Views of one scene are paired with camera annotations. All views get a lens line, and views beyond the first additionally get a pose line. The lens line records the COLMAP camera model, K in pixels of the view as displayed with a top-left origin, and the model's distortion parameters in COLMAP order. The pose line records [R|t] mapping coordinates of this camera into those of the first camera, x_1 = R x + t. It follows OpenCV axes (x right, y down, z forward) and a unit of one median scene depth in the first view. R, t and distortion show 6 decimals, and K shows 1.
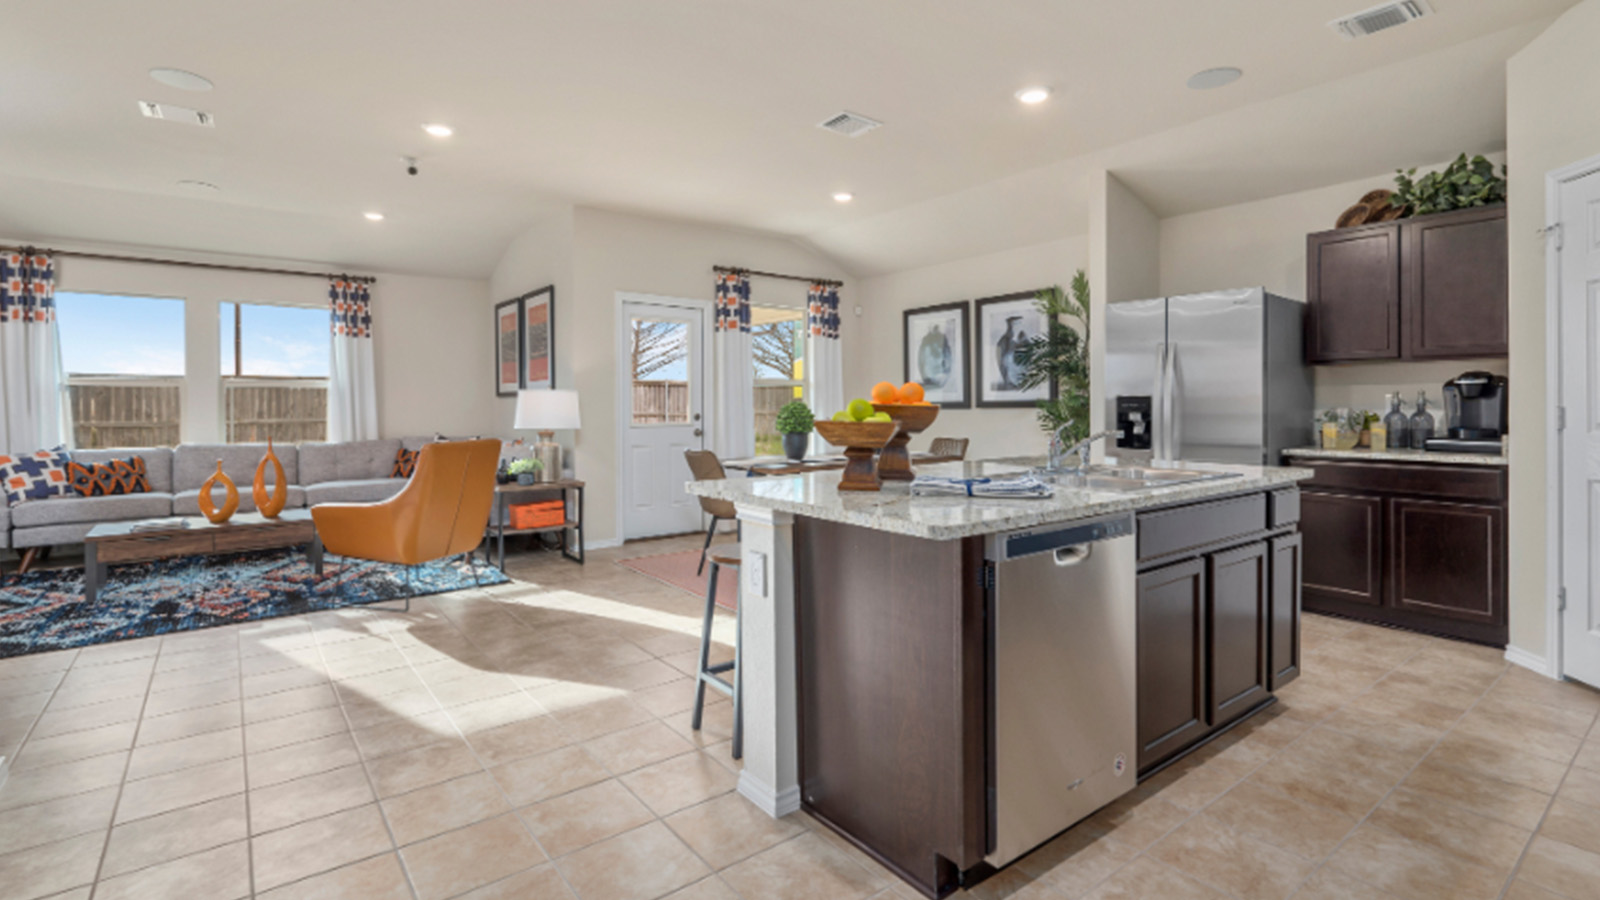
lens RADIAL K [[738.1, 0, 800.0], [0, 738.1, 450.0], [0, 0, 1]] dist [0.001020, 0.000115]
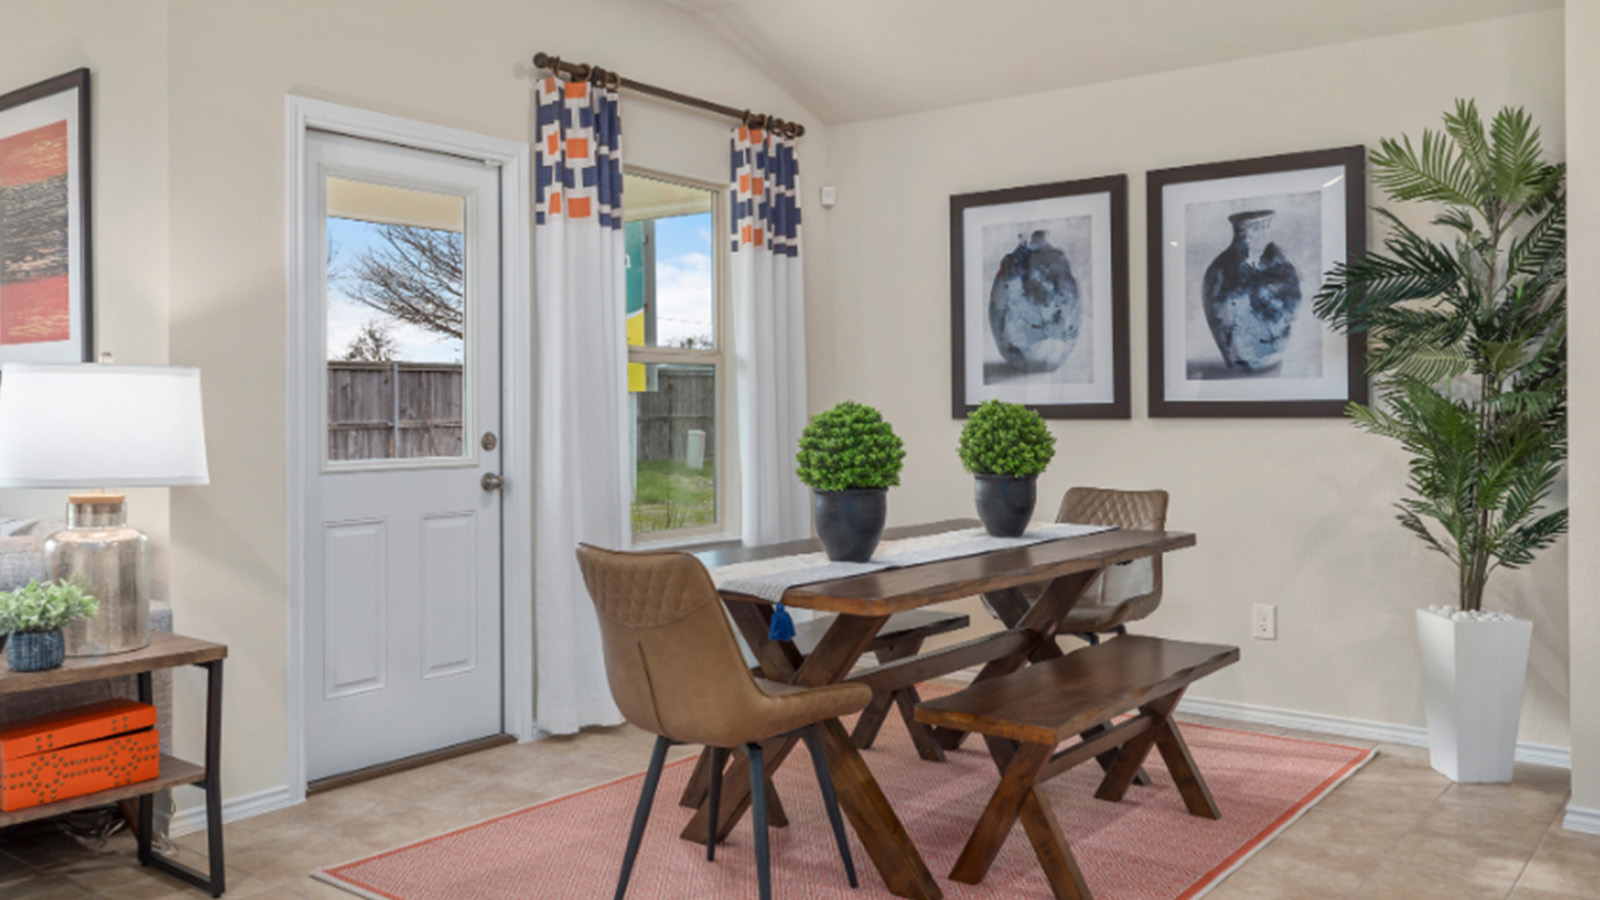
lens RADIAL K [[1289.9, 0, 800.0], [0, 1289.9, 450.0], [0, 0, 1]] dist [-0.006025, -0.002303]
pose [[0.964963, -0.008585, 0.262245, -0.166990], [0.015952, 0.999535, -0.025977, -0.021437], [-0.261900, 0.029251, 0.964652, 0.321528]]
